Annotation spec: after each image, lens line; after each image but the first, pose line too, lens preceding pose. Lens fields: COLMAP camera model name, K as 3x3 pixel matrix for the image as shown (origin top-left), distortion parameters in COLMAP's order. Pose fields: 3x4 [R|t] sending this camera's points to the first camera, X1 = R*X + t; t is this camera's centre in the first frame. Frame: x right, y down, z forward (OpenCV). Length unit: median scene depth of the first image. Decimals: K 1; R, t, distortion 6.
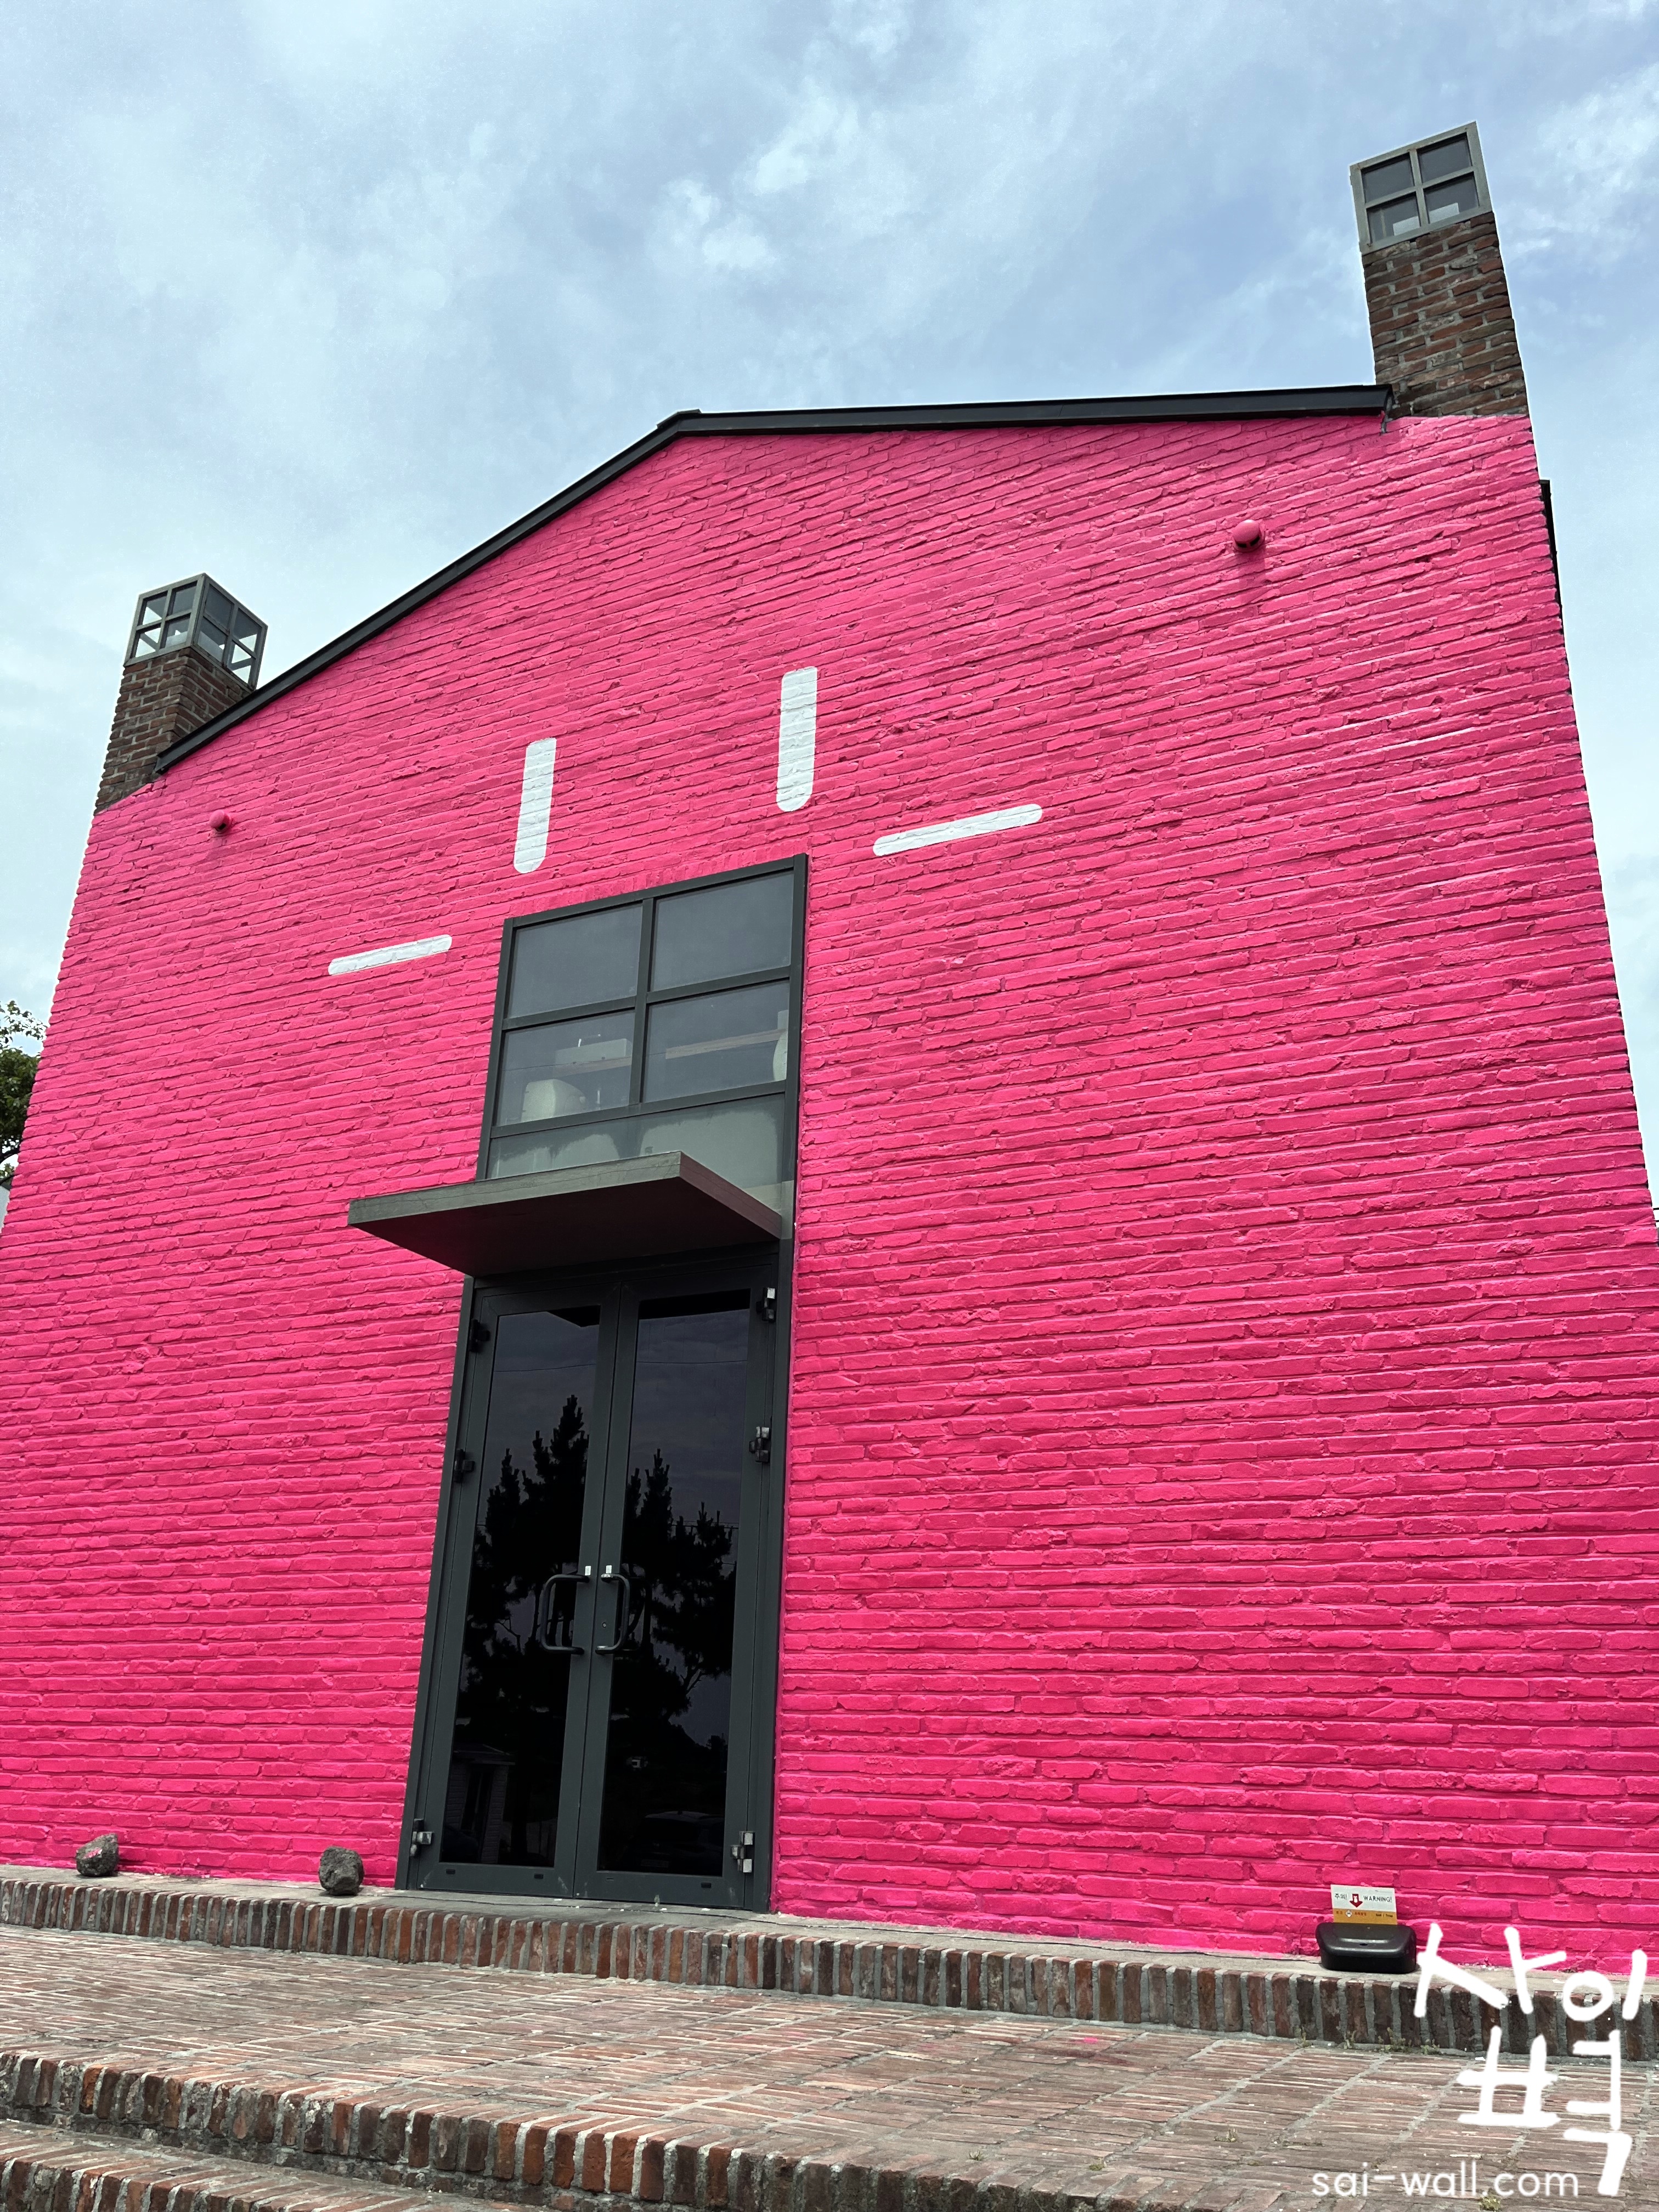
lens RADIAL K [[1653.4, 0, 829.2], [0, 1653.4, 1117.2], [0, 0, 1]] dist [0.072818, -0.105825]
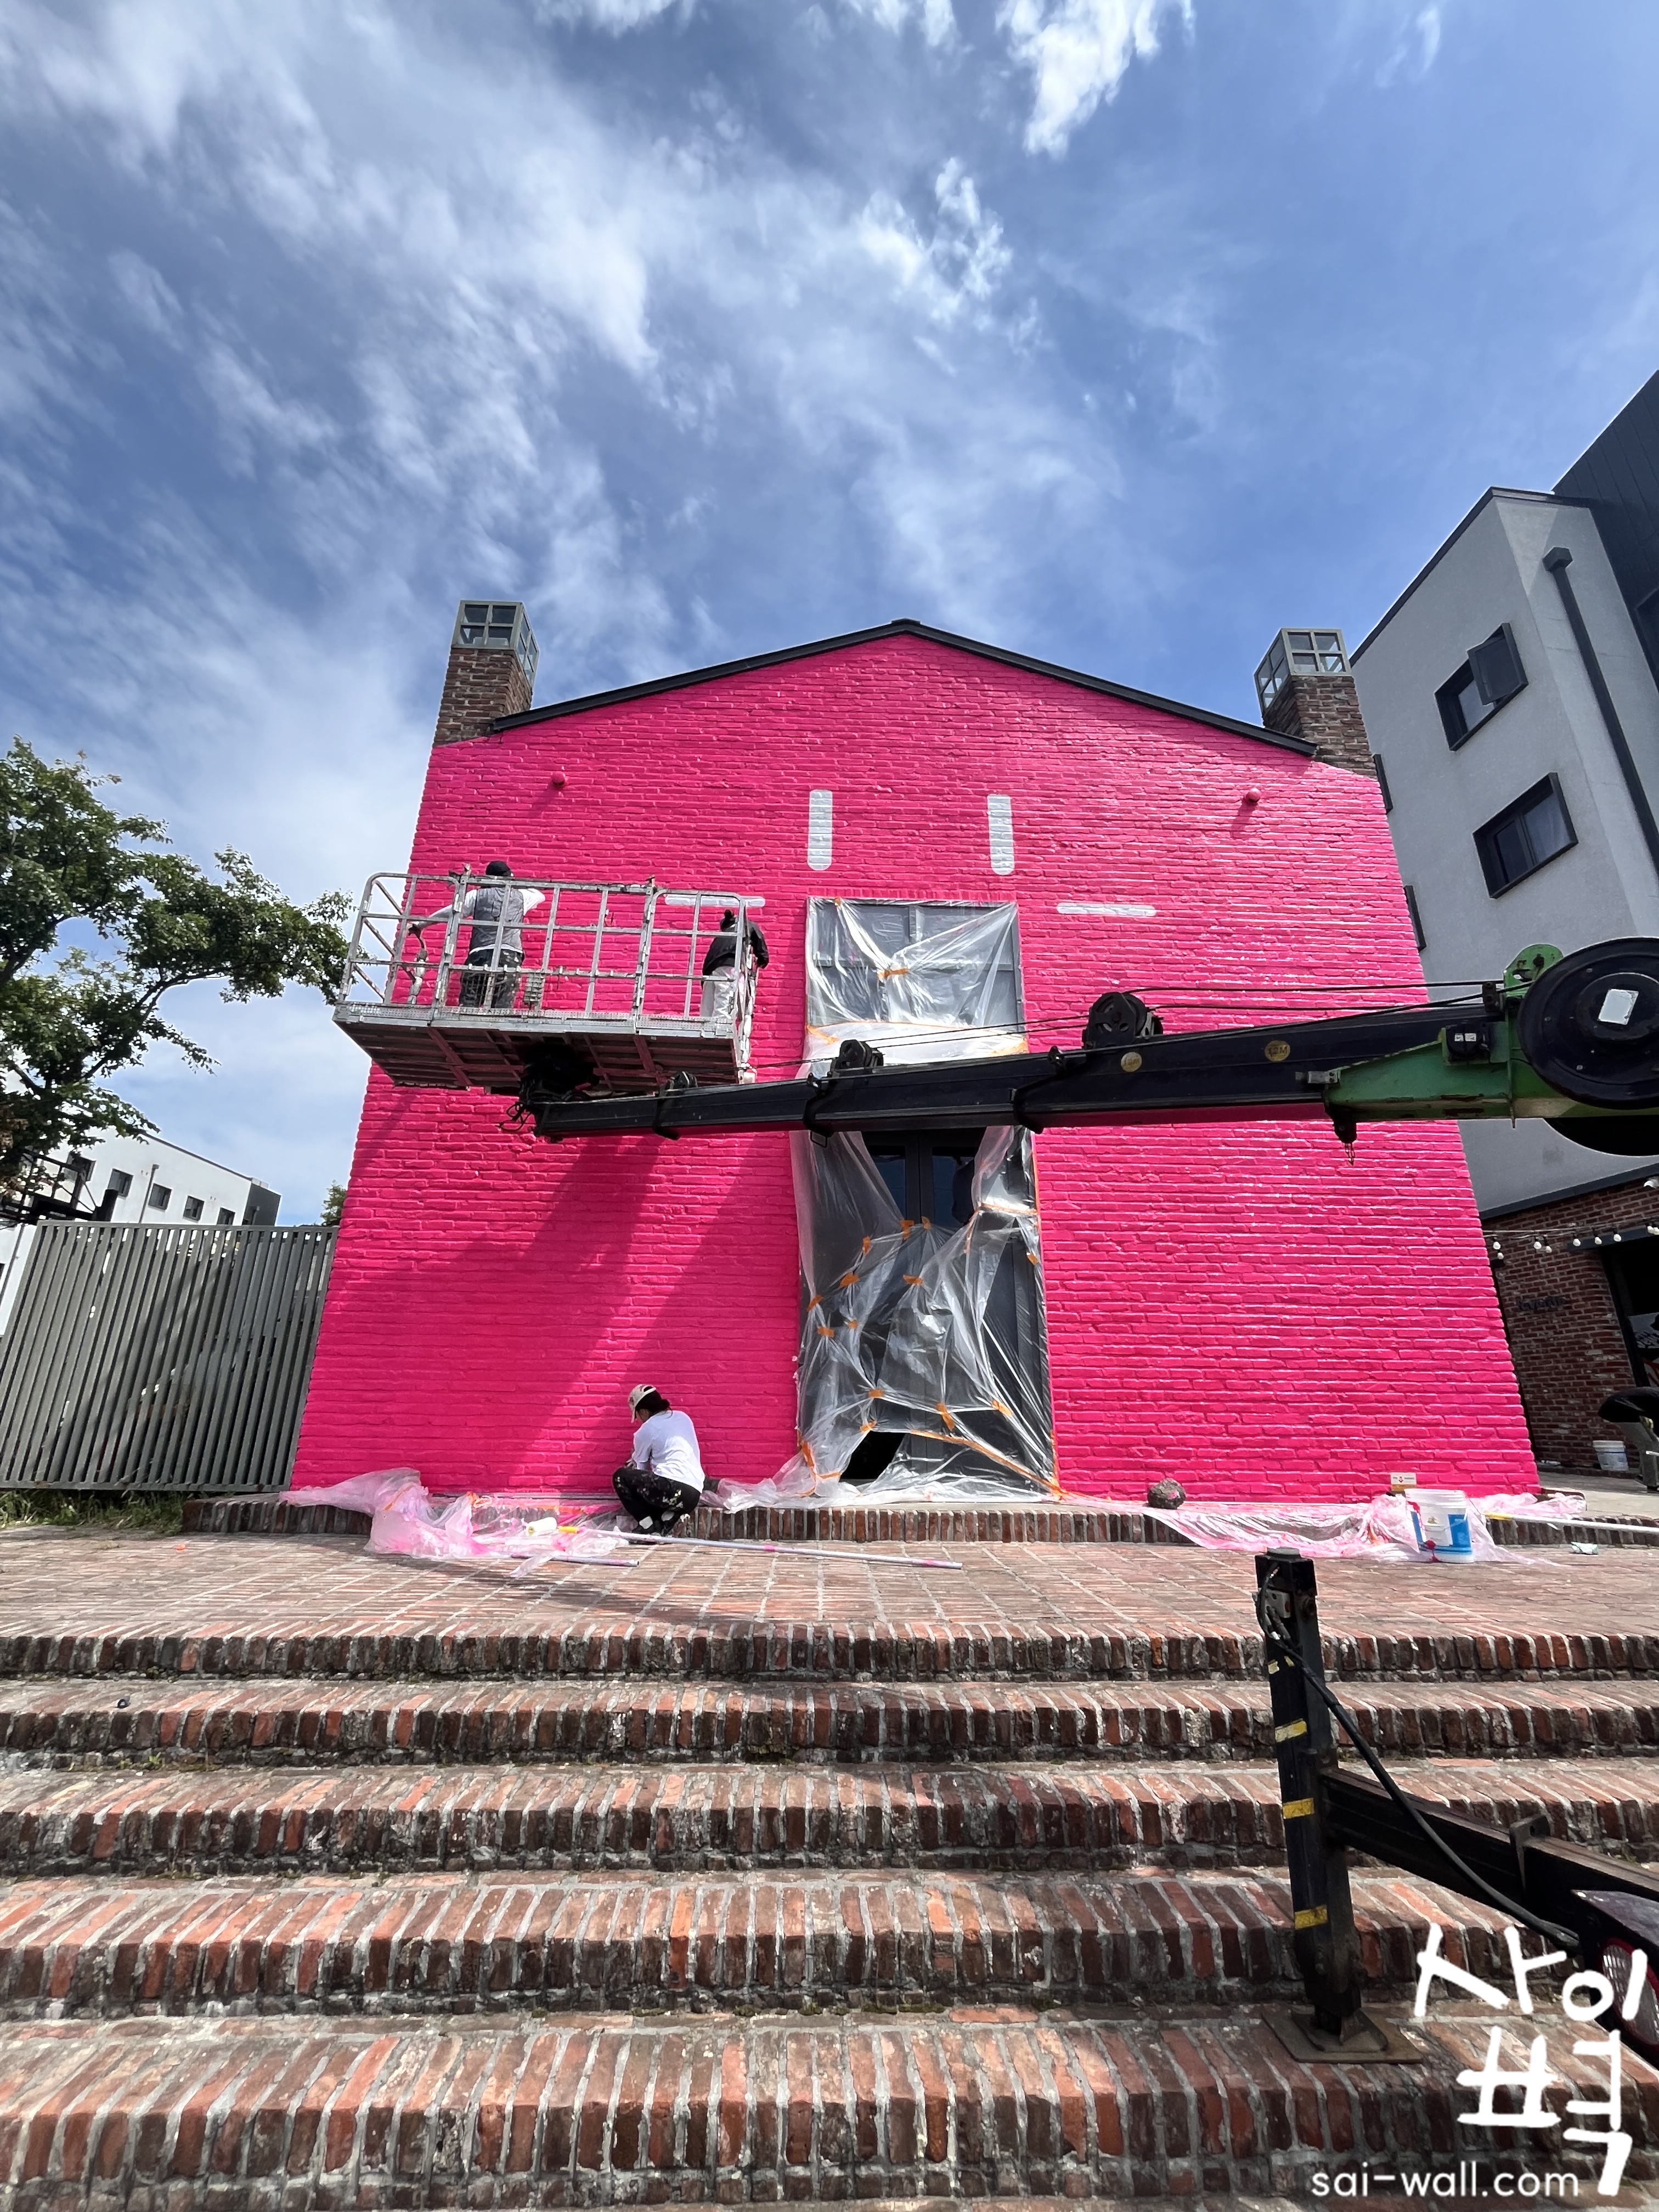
lens RADIAL K [[889.0, 0, 830.3], [0, 889.0, 1098.9], [0, 0, 1]] dist [-0.003444, -0.000175]
pose [[0.891995, 0.134370, 0.431612, -0.607098], [-0.154878, 0.987854, 0.012539, 0.069182], [-0.424685, -0.078032, 0.901972, 0.241375]]
